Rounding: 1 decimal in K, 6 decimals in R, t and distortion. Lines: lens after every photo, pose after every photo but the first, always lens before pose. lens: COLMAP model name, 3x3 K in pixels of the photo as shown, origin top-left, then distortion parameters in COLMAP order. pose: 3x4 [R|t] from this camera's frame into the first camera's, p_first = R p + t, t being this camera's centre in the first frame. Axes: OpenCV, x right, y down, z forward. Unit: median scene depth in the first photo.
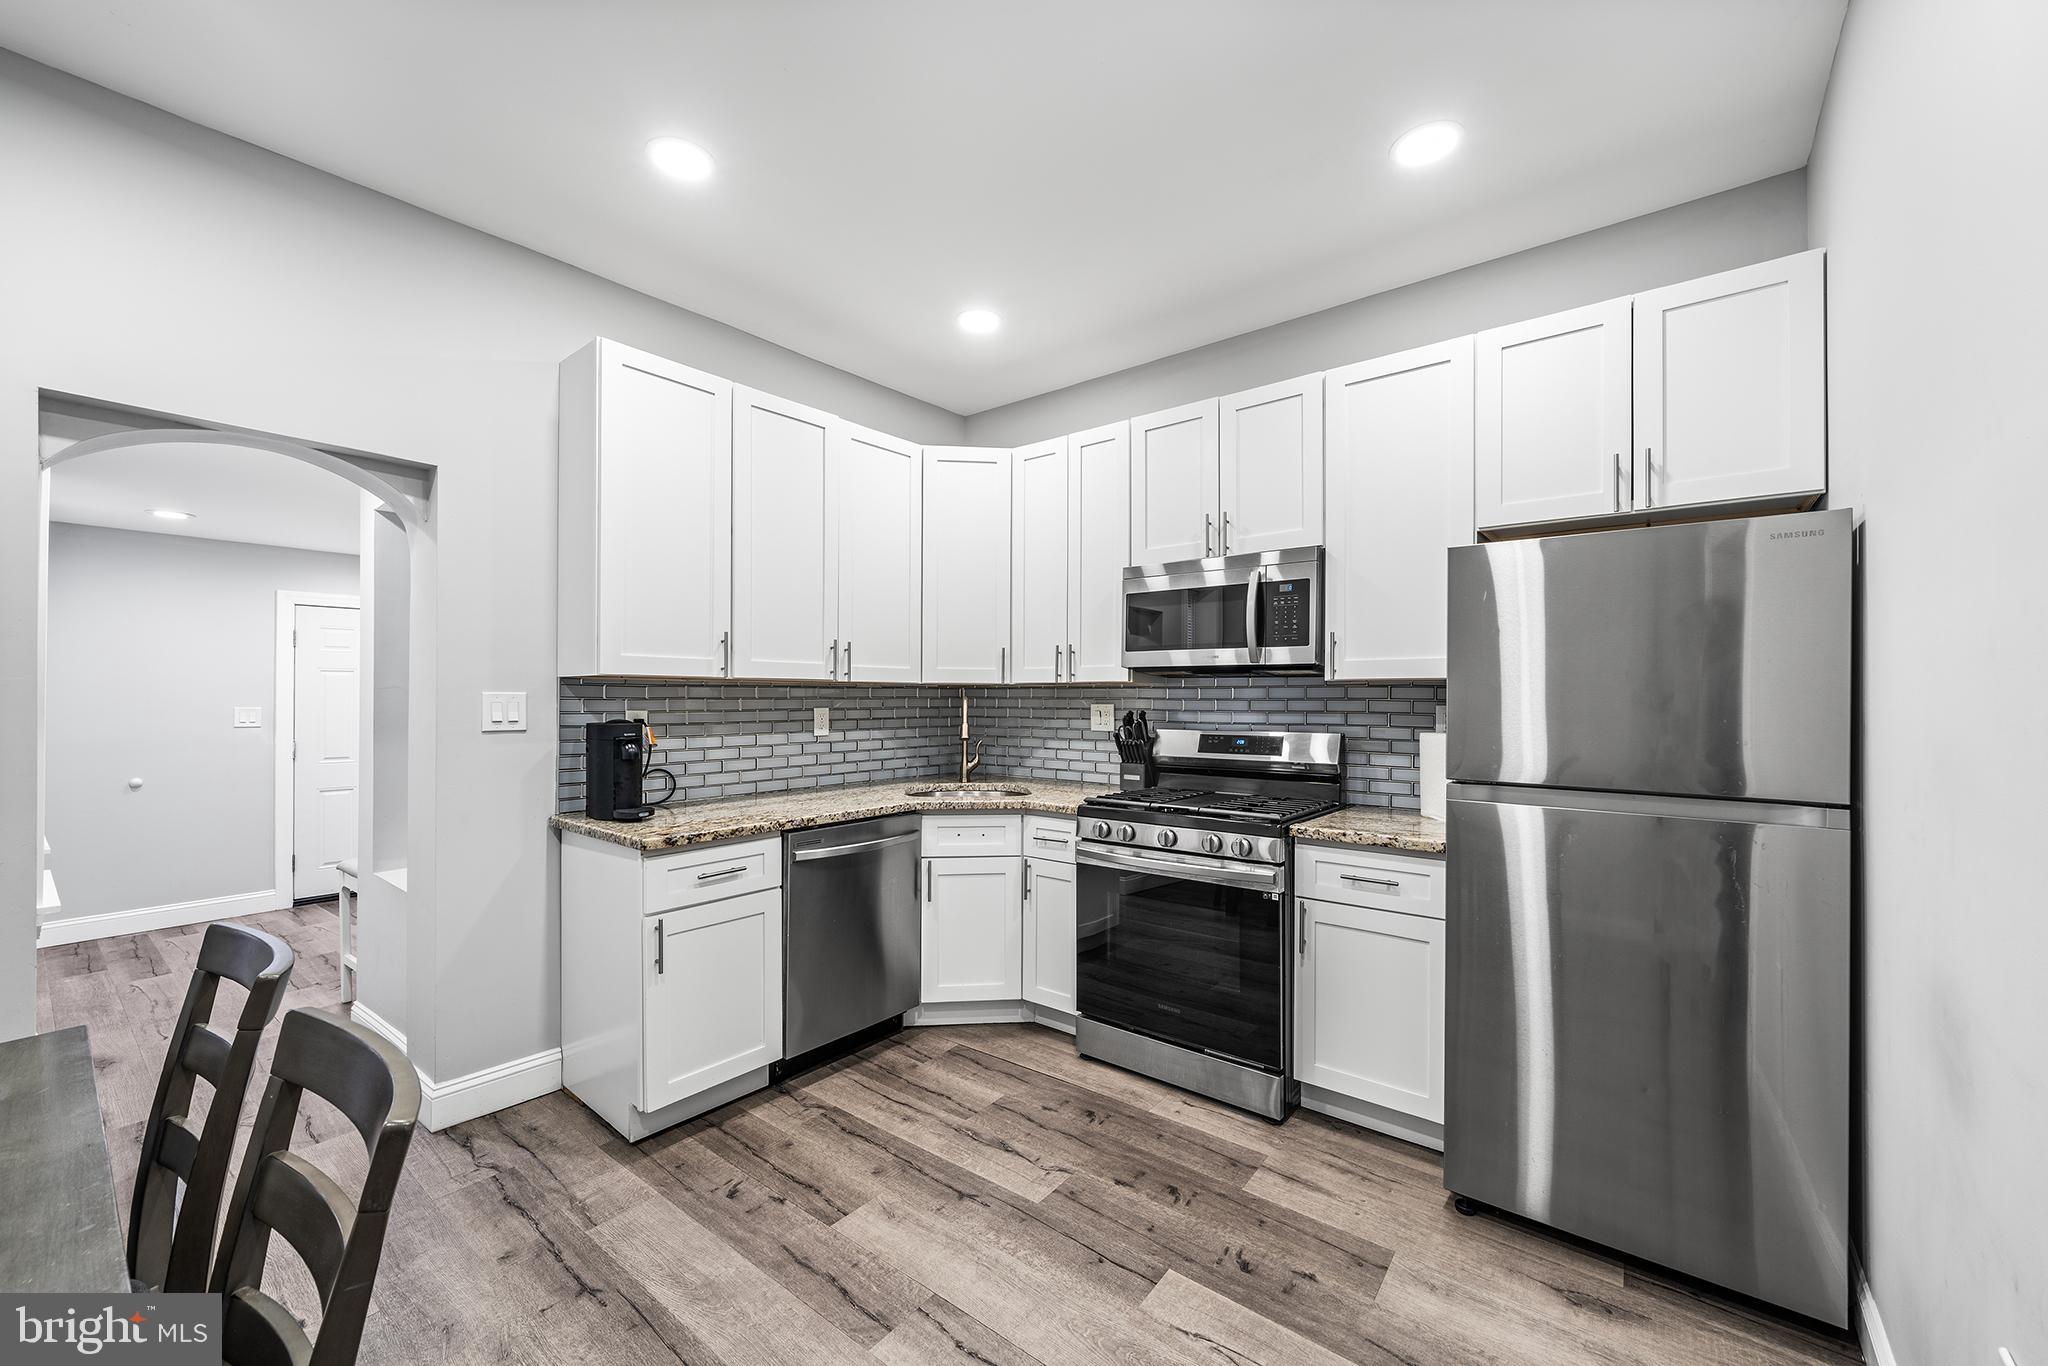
lens RADIAL K [[794.7, 0, 1024.0], [0, 794.7, 683.0], [0, 0, 1]] dist [-0.000017, 0.000042]
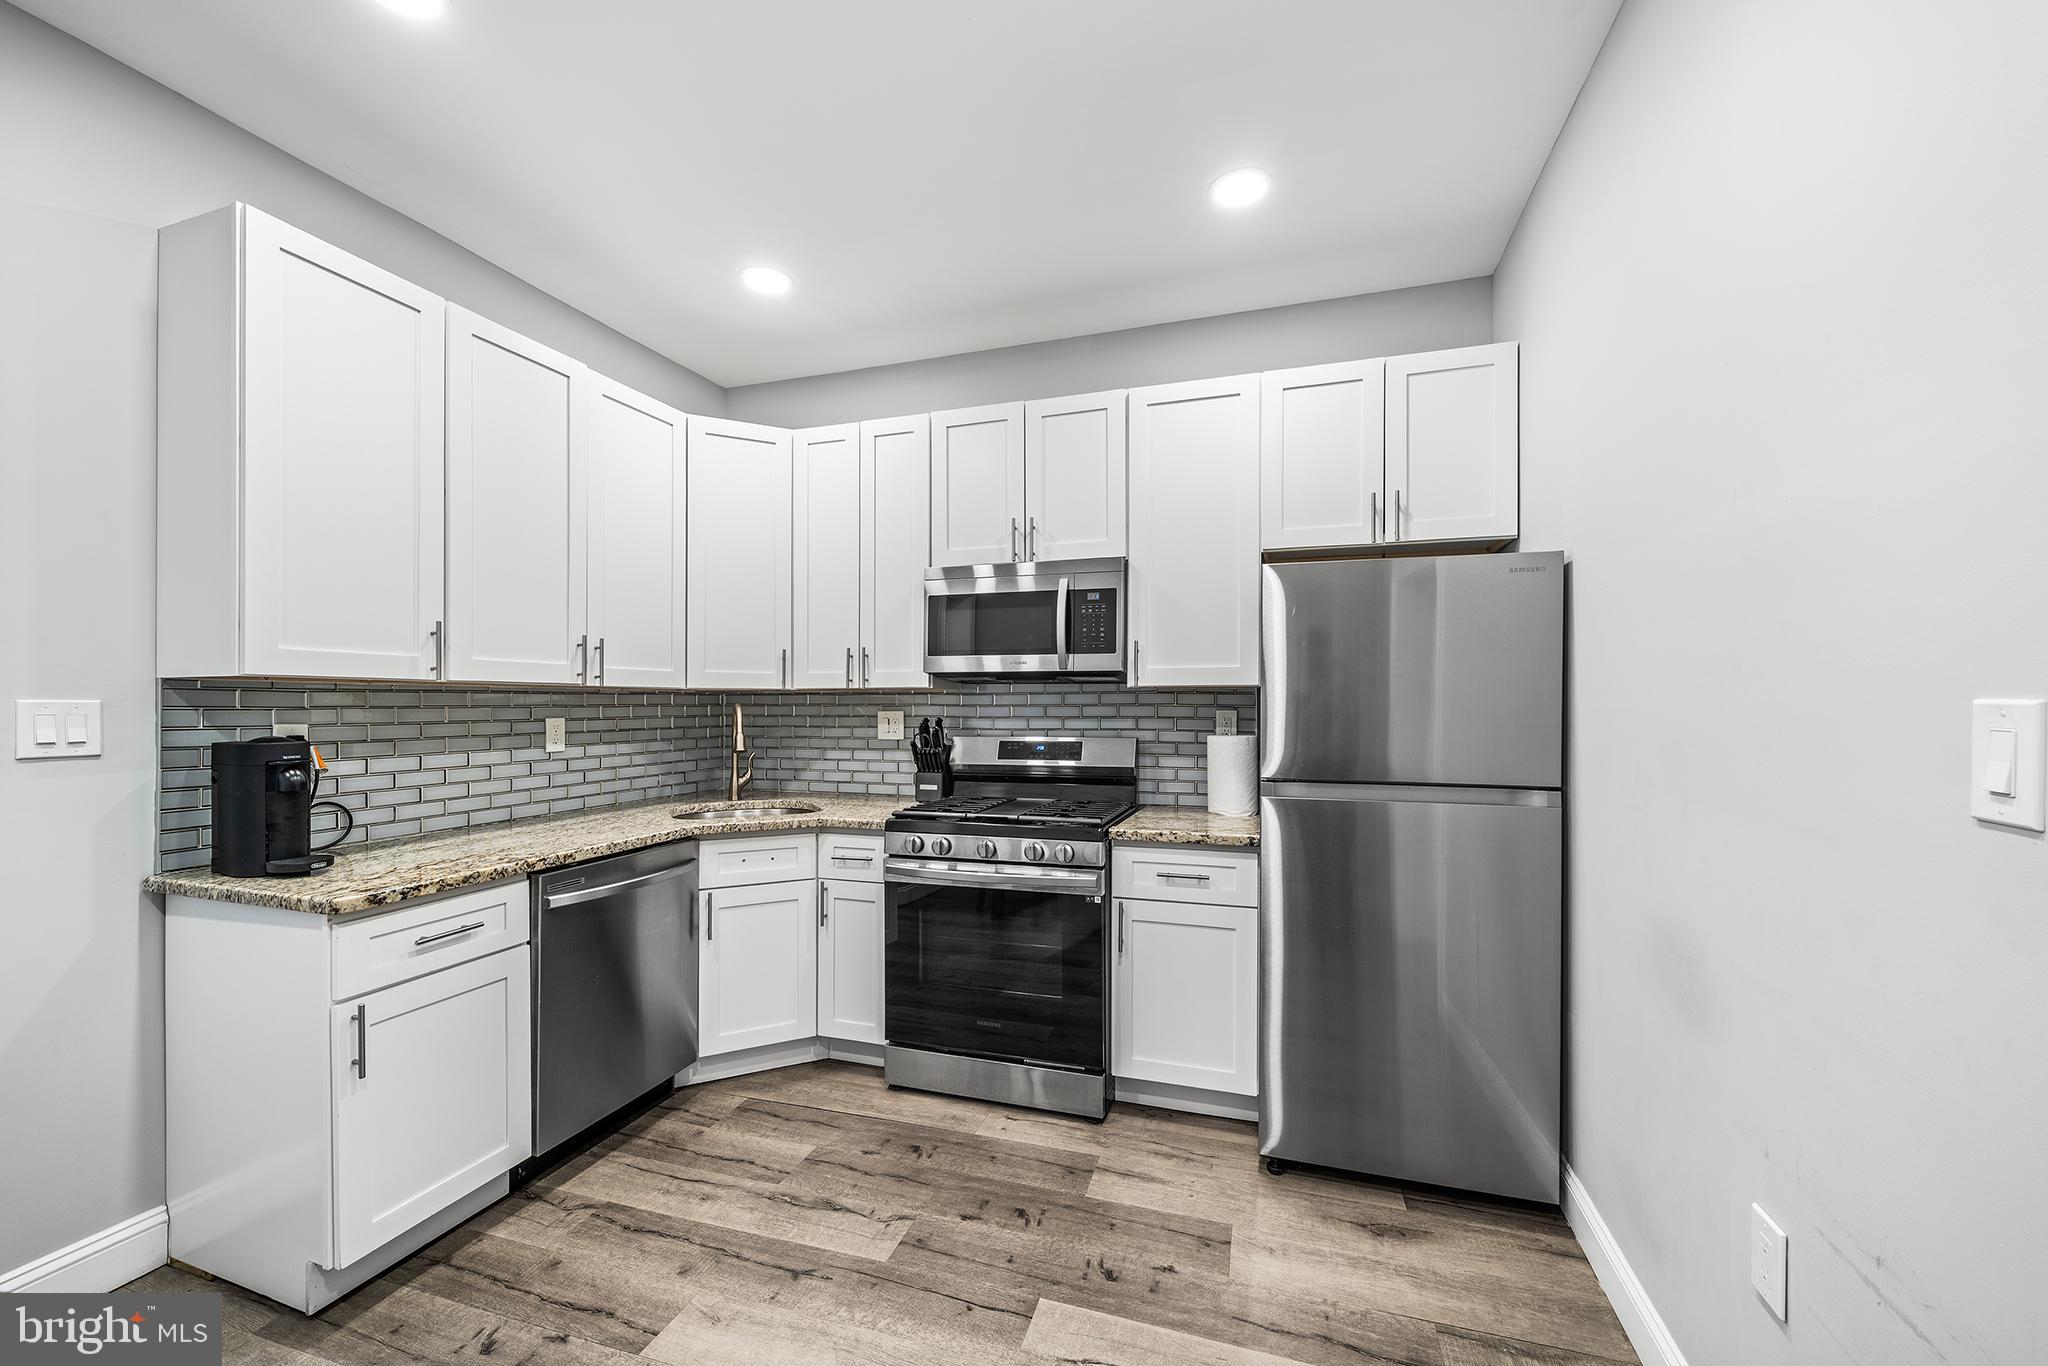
lens RADIAL K [[797.8, 0, 1025.0], [0, 797.8, 693.9], [0, 0, 1]] dist [-0.000203, -0.000079]
pose [[0.935674, 0.000887, 0.352865, -0.124043], [-0.002884, 0.999983, 0.005134, 0.000943], [-0.352854, -0.005821, 0.935660, 0.075929]]
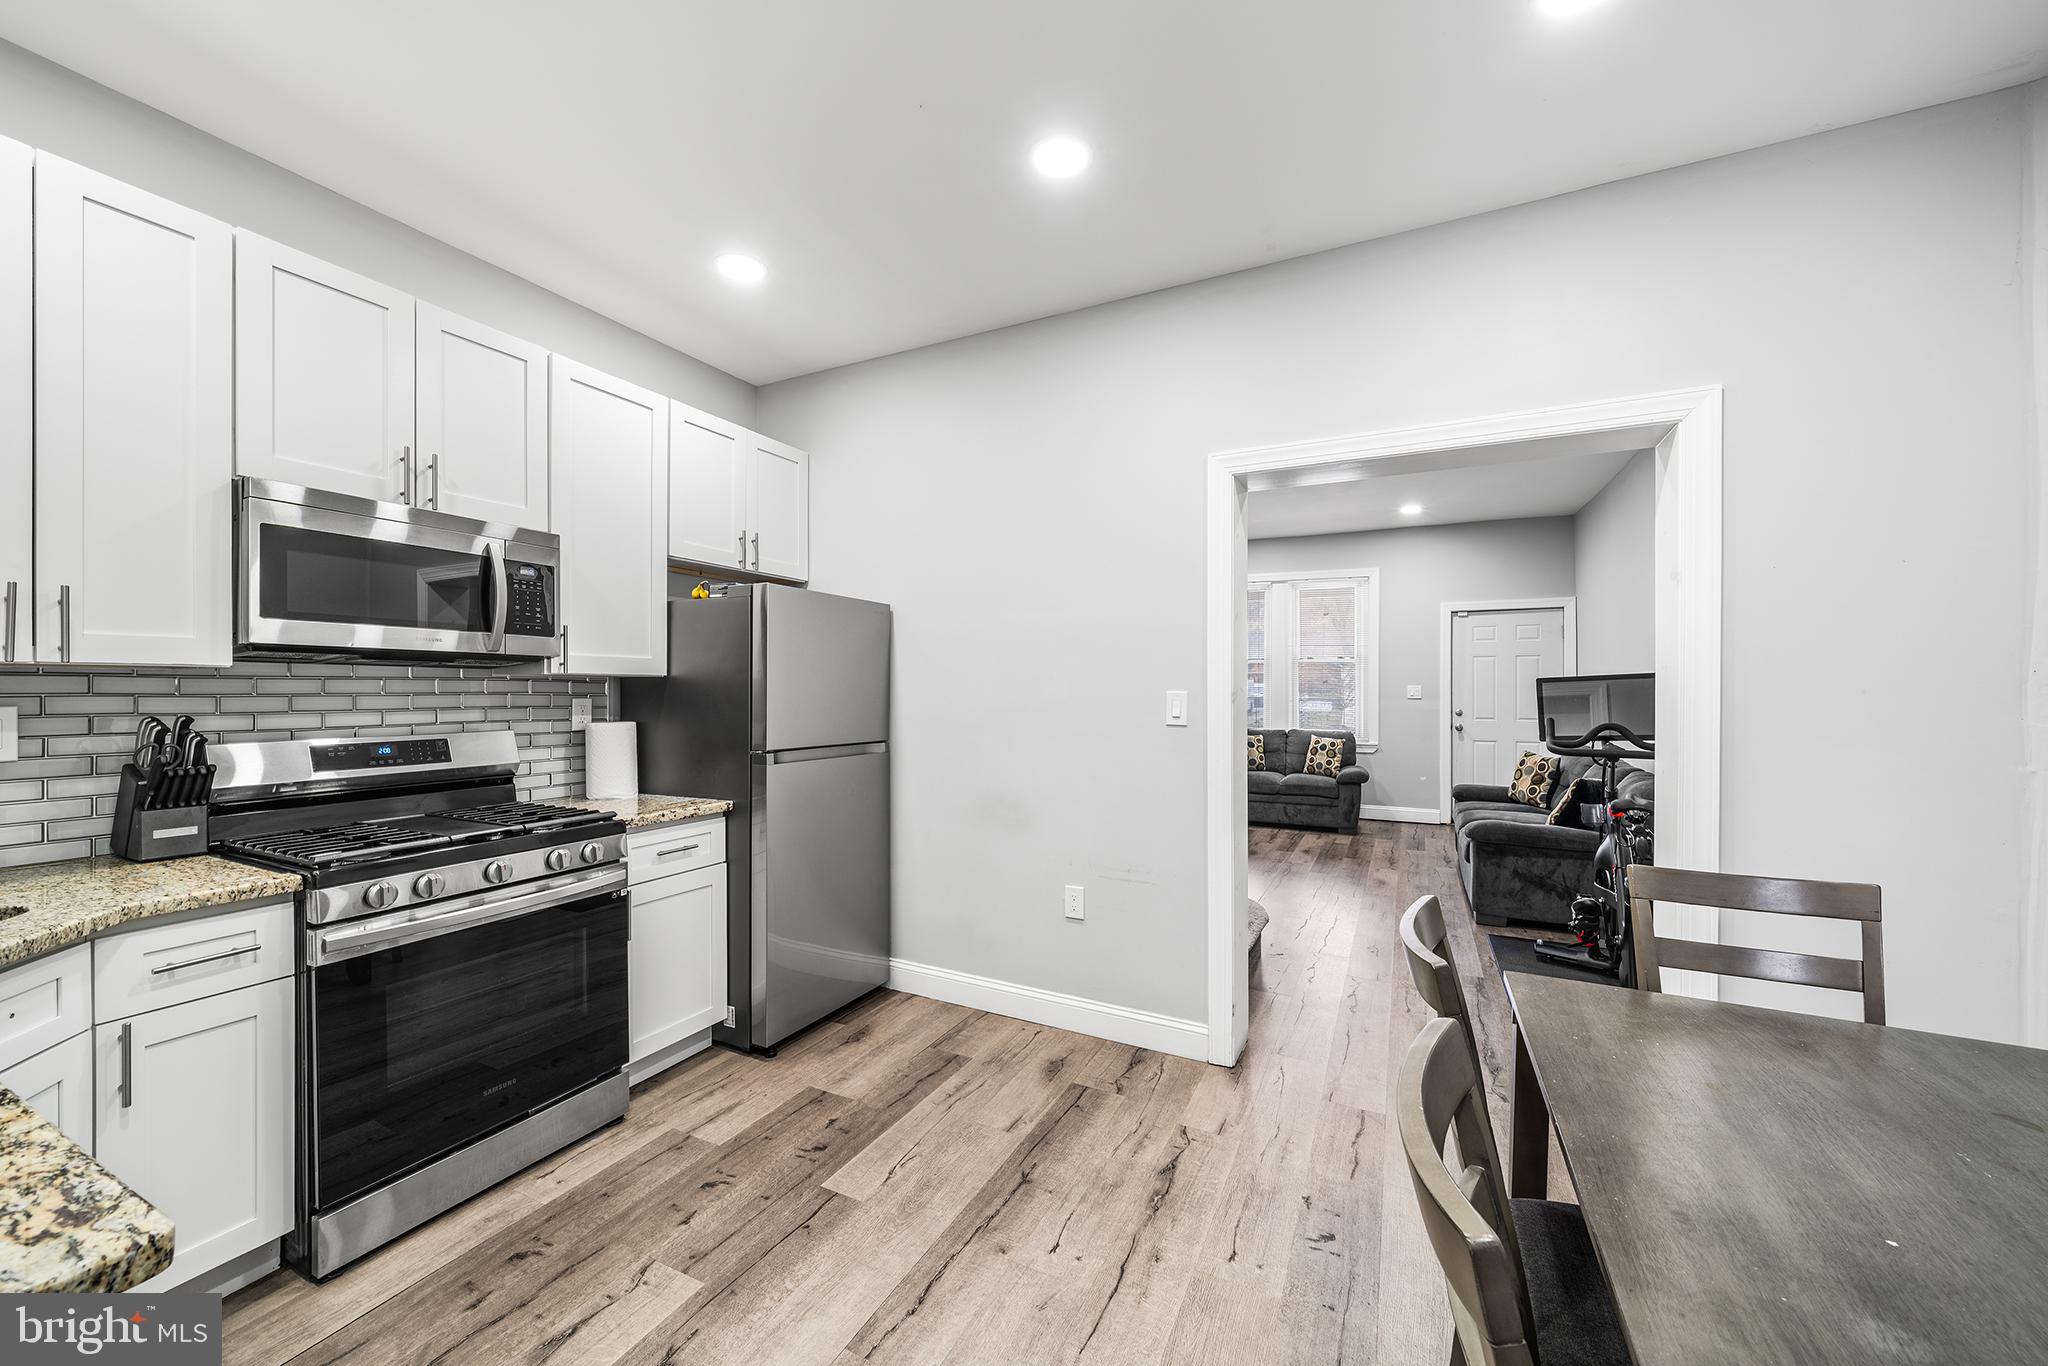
lens RADIAL K [[771.1, 0, 1024.0], [0, 771.1, 683.0], [0, 0, 1]] dist [-0.000530, -0.000027]
pose [[-0.206445, 0.006407, 0.978437, -0.694883], [-0.018075, 0.999783, -0.010360, 0.007490], [-0.978291, -0.019824, -0.206284, 0.675981]]
